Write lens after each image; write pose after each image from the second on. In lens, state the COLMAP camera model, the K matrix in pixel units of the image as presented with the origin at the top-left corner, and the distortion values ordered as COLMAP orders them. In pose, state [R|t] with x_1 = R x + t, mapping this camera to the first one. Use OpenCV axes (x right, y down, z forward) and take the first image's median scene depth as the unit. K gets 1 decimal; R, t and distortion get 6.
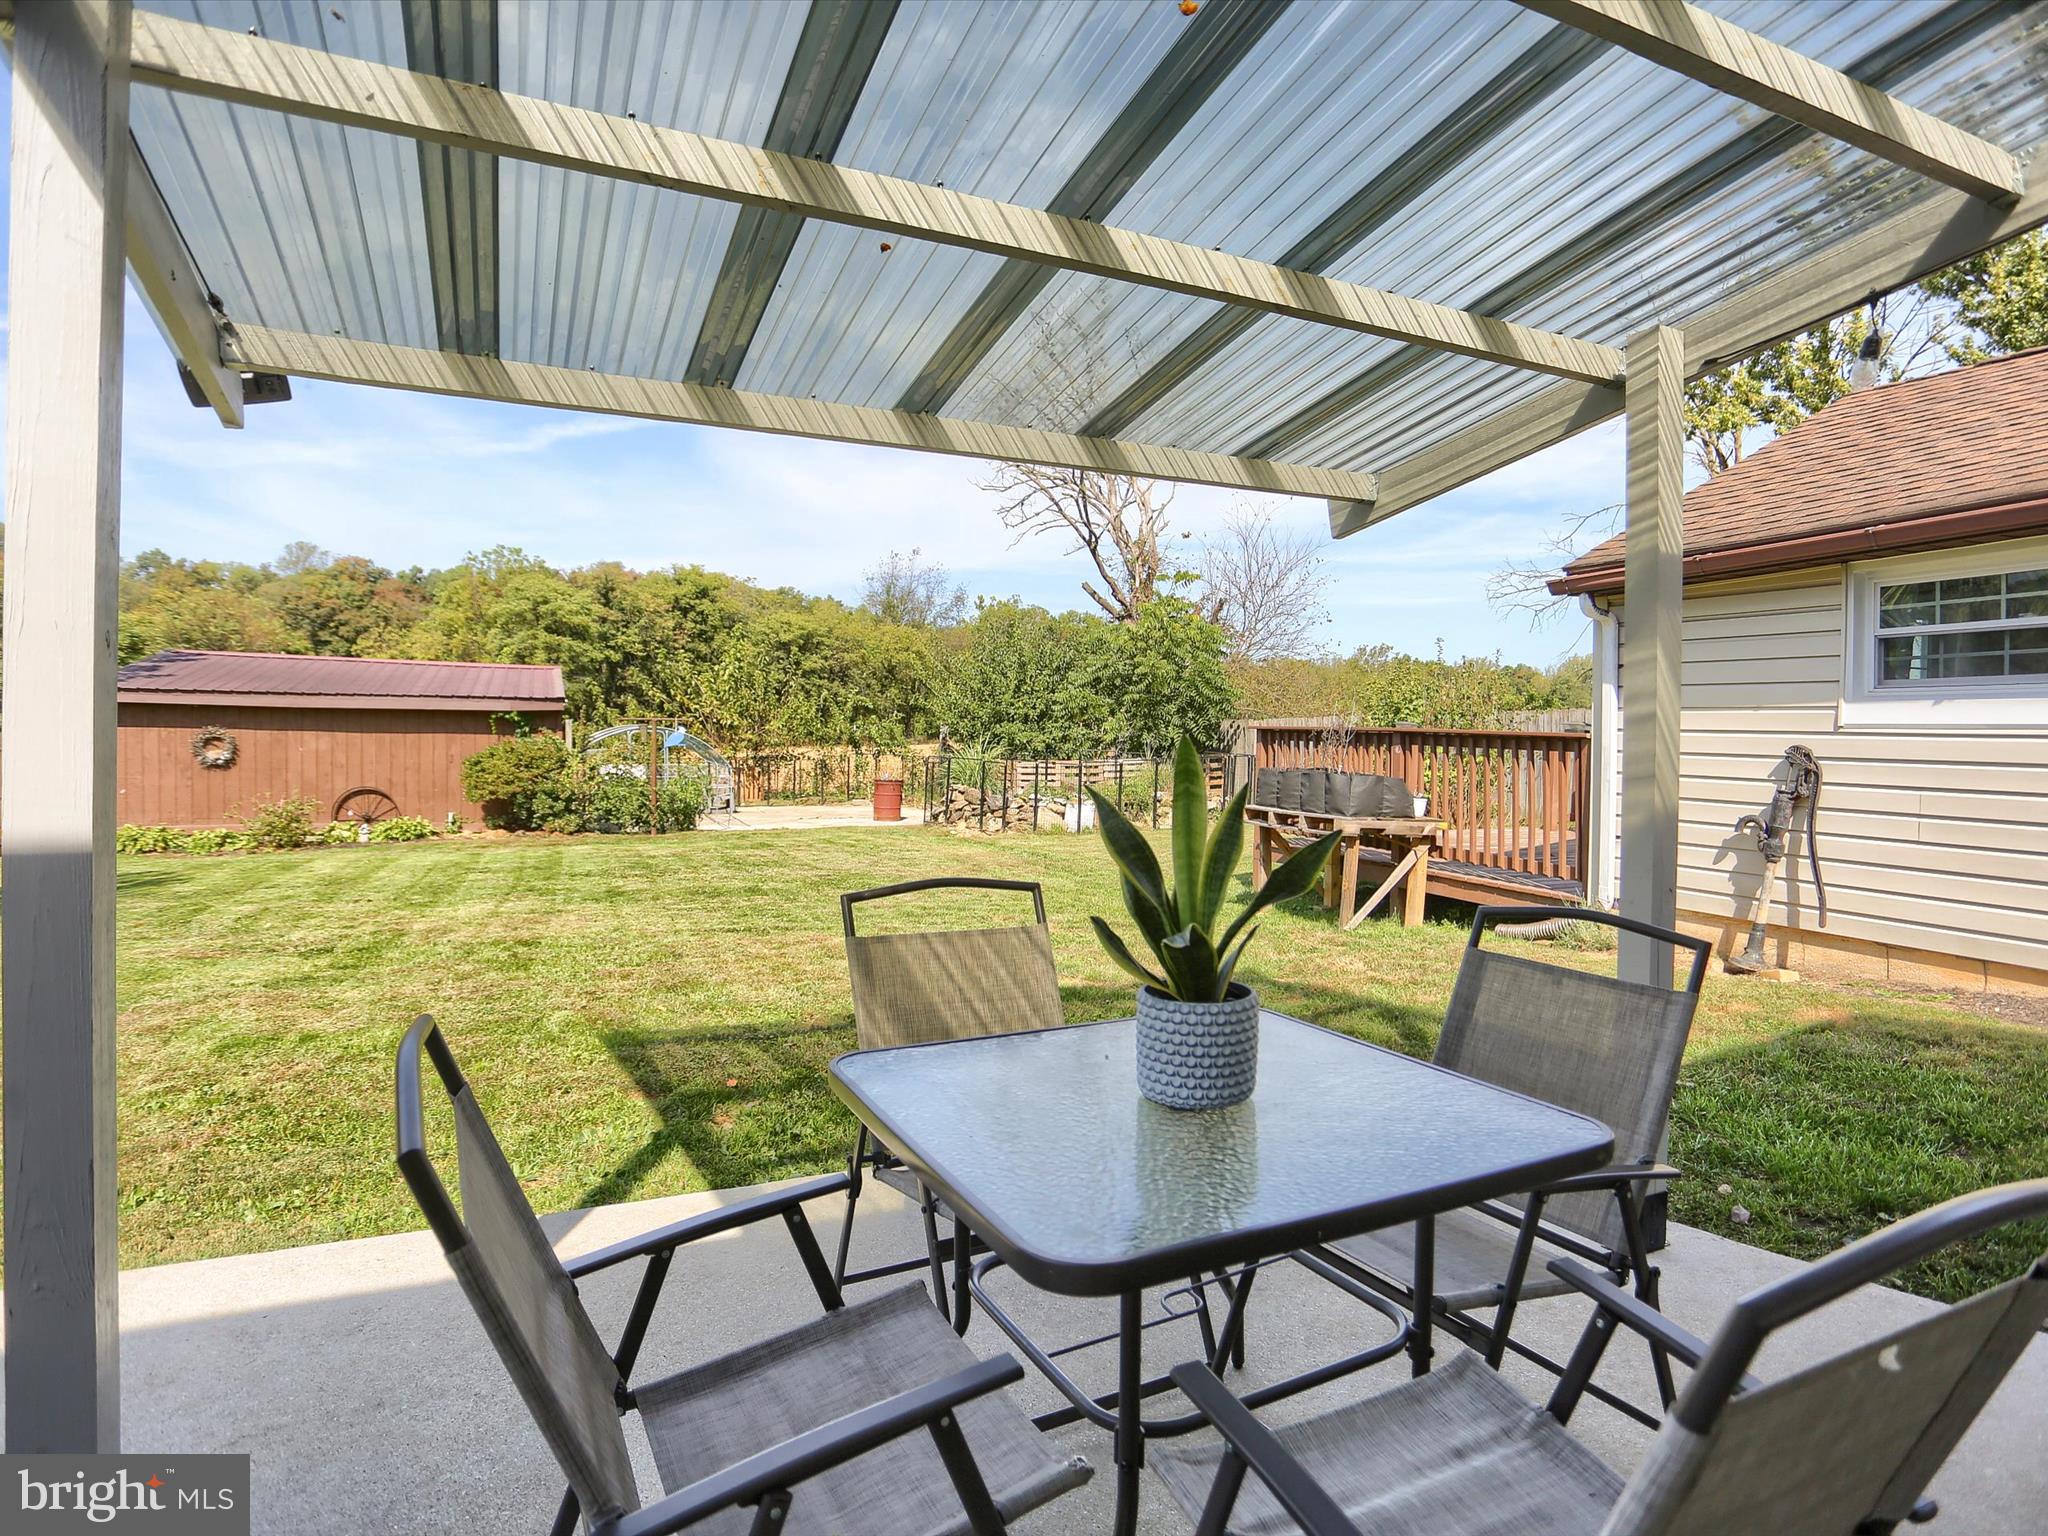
lens RADIAL K [[1402.5, 0, 1024.9], [0, 1402.5, 760.9], [0, 0, 1]] dist [-0.043168, 0.035264]
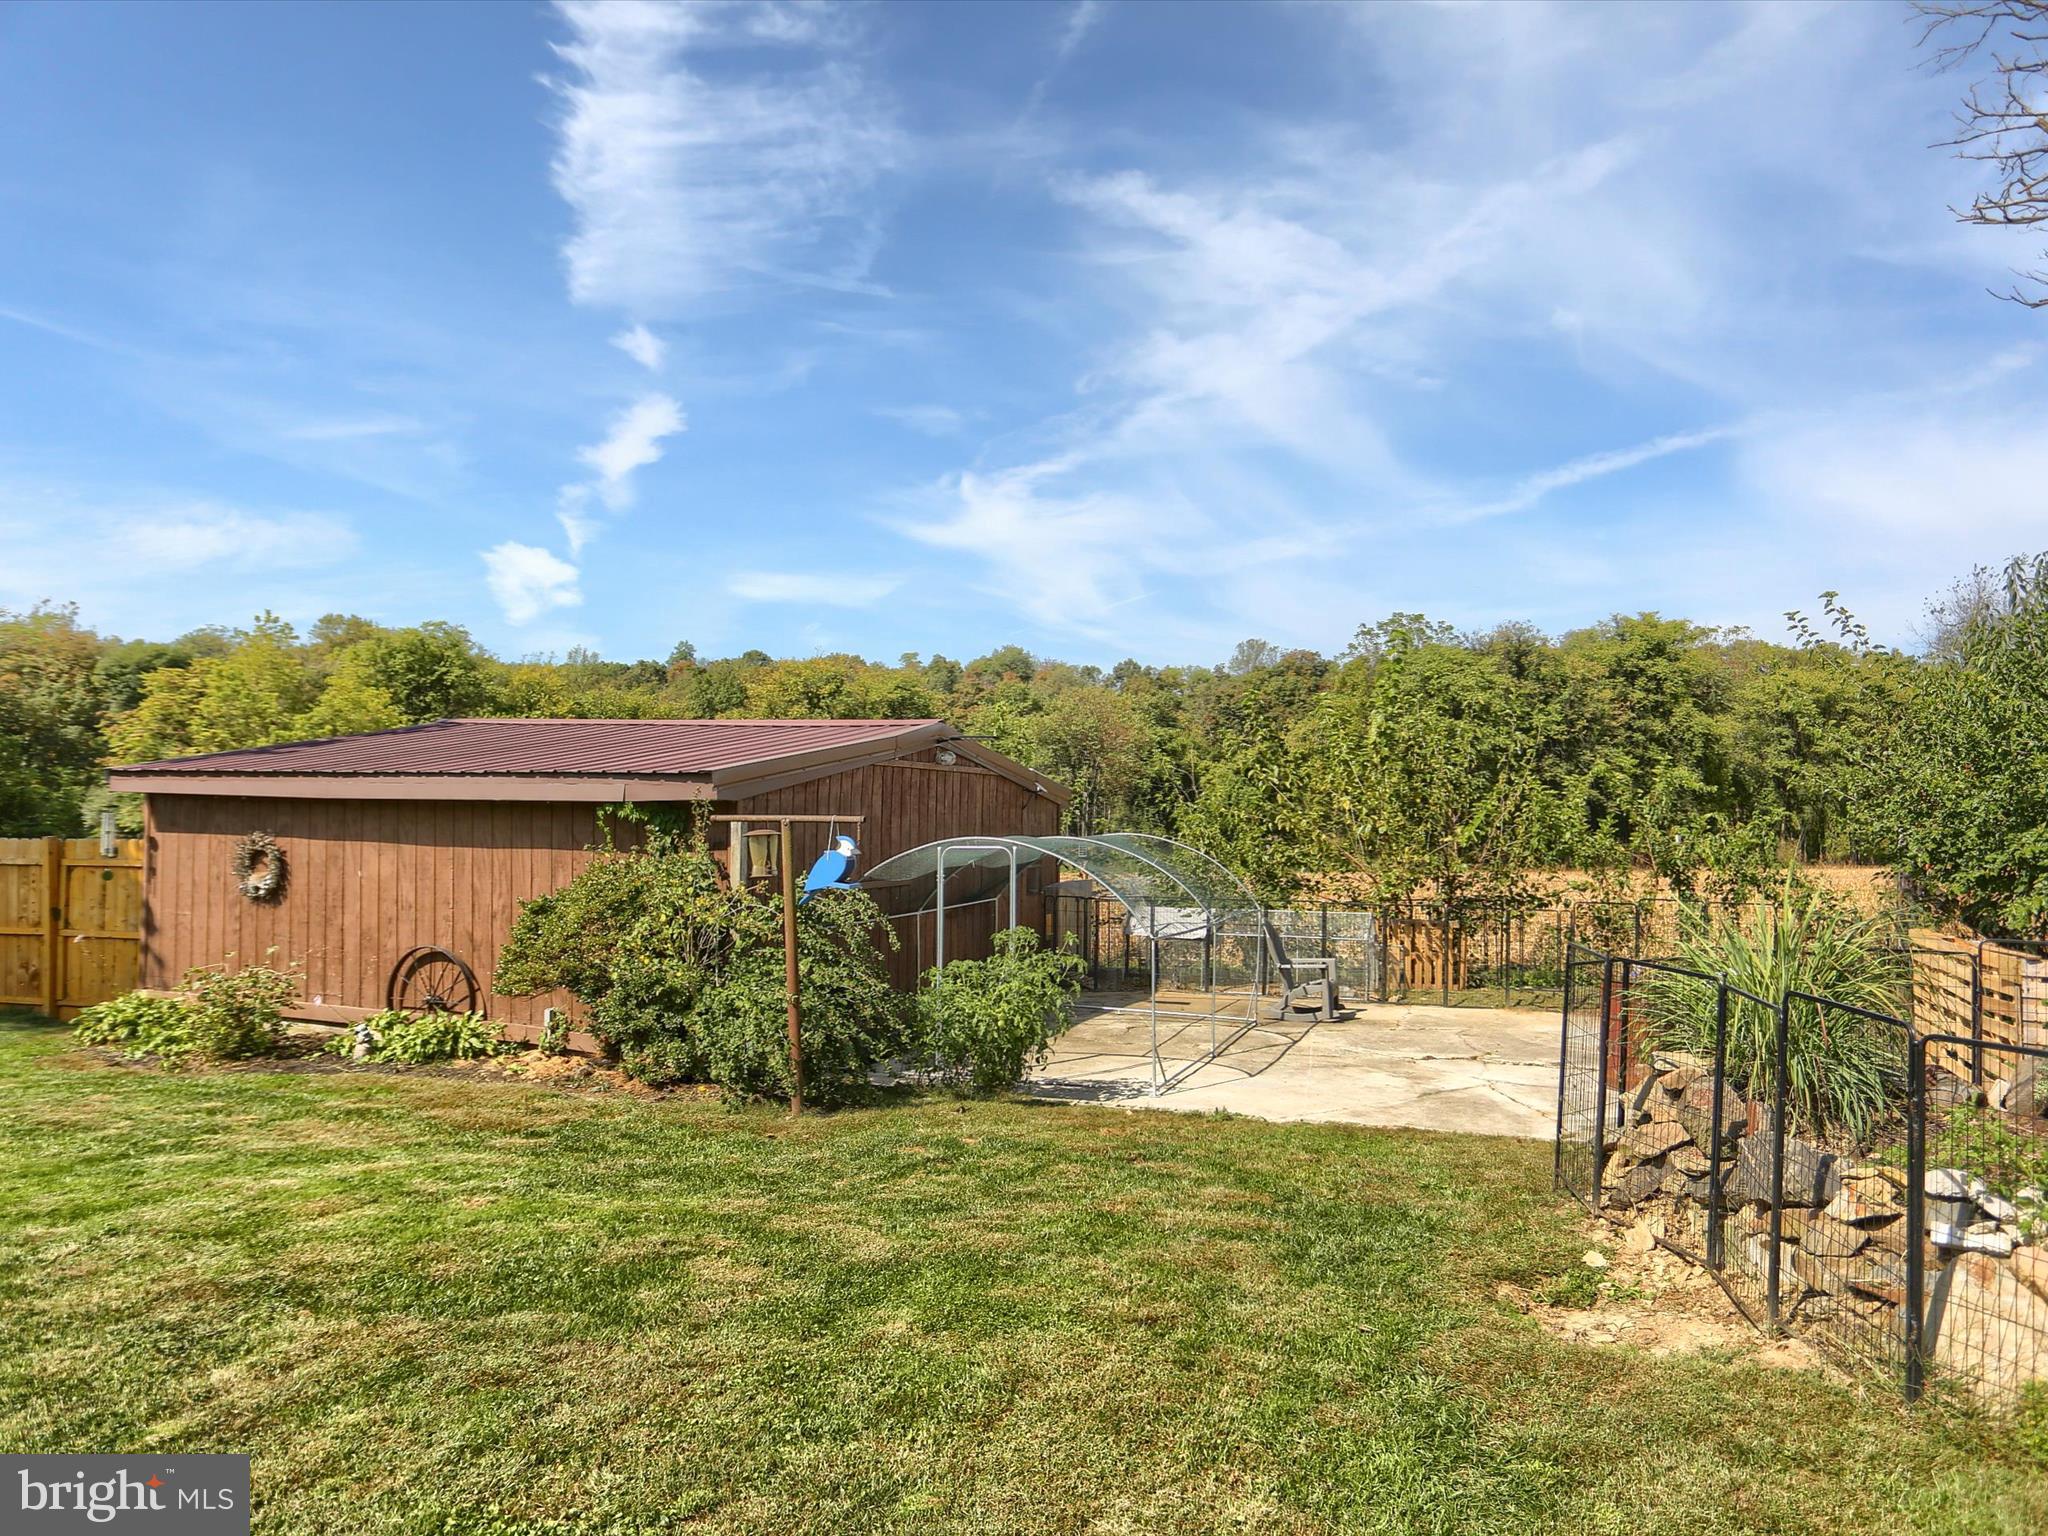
lens RADIAL K [[1402.5, 0, 1013.0], [0, 1402.5, 770.4], [0, 0, 1]] dist [-0.043168, 0.035264]
pose [[0.729424, -0.027915, -0.683492, 0.016099], [-0.020319, 0.997842, -0.062438, -0.006637], [0.683760, 0.059432, 0.727282, 0.256386]]
